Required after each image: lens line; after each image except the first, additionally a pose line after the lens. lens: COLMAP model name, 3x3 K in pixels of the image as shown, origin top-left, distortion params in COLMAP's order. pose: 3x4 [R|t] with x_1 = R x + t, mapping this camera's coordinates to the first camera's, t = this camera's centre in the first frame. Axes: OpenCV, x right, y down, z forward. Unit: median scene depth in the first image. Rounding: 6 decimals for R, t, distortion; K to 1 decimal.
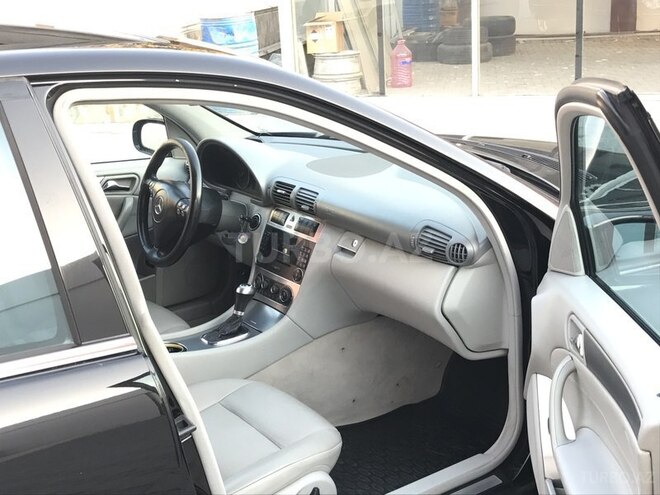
lens RADIAL K [[978.5, 0, 330.0], [0, 978.5, 247.5], [0, 0, 1]] dist [0.128420, -0.040079]
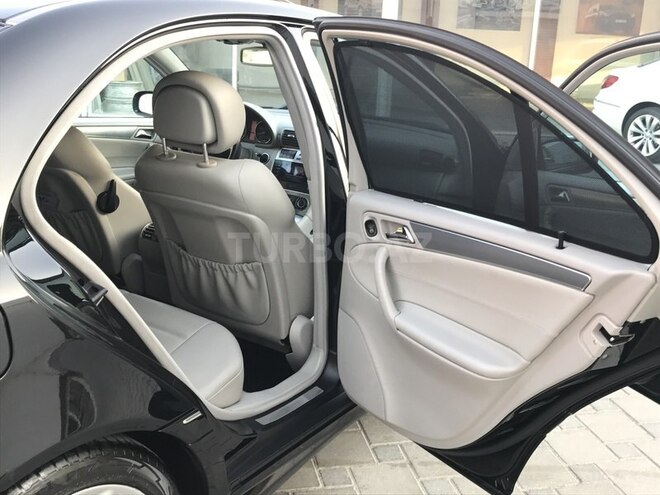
lens RADIAL K [[741.7, 0, 330.0], [0, 741.7, 247.5], [0, 0, 1]] dist [0.124387, -0.384978]
pose [[0.925776, -0.009416, 0.377955, -0.418332], [0.013661, 0.999870, -0.008552, 0.121426], [-0.377825, 0.013080, 0.925785, -0.074324]]
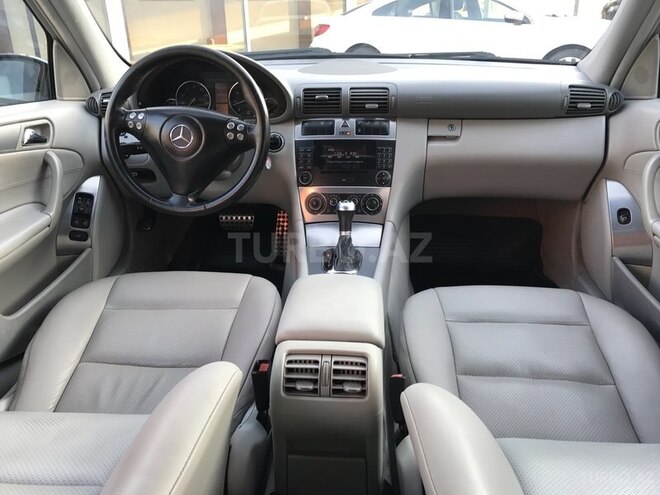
lens RADIAL K [[544.0, 0, 330.0], [0, 544.0, 247.5], [0, 0, 1]] dist [0.017568, -0.006037]
pose [[0.611545, -0.272560, 0.742781, -0.447660], [0.215149, 0.960703, 0.175390, -0.010336], [-0.761396, 0.052550, 0.646154, 0.662269]]
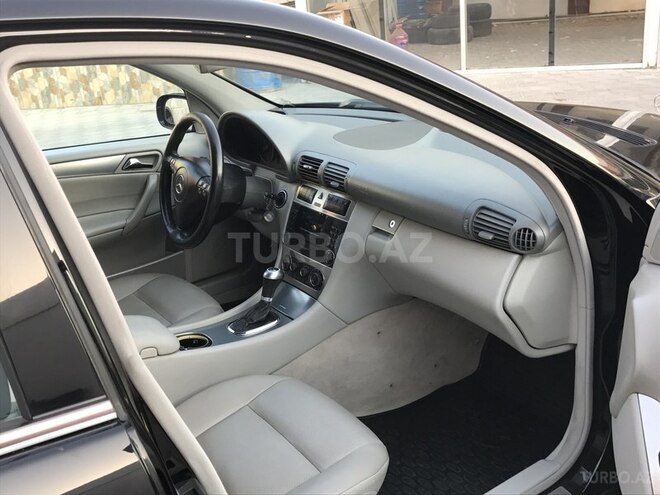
lens RADIAL K [[741.7, 0, 330.0], [0, 741.7, 247.5], [0, 0, 1]] dist [0.124387, -0.384978]
pose [[0.999479, -0.028628, -0.014909, -0.019873], [0.029611, 0.997072, 0.070501, -0.028997], [0.012847, -0.070906, 0.997400, 0.283599]]
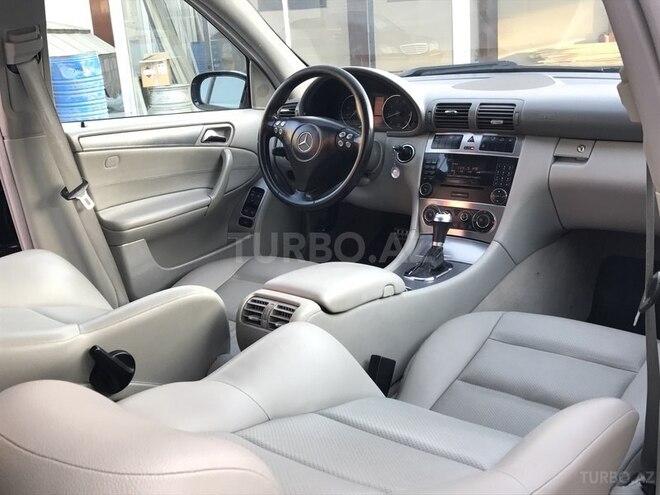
lens RADIAL K [[741.7, 0, 330.0], [0, 741.7, 247.5], [0, 0, 1]] dist [0.124387, -0.384978]
pose [[0.945657, -0.101398, 0.308952, -0.377990], [0.107561, 0.994194, -0.002933, 0.057476], [-0.306861, 0.036005, 0.951073, 0.366777]]
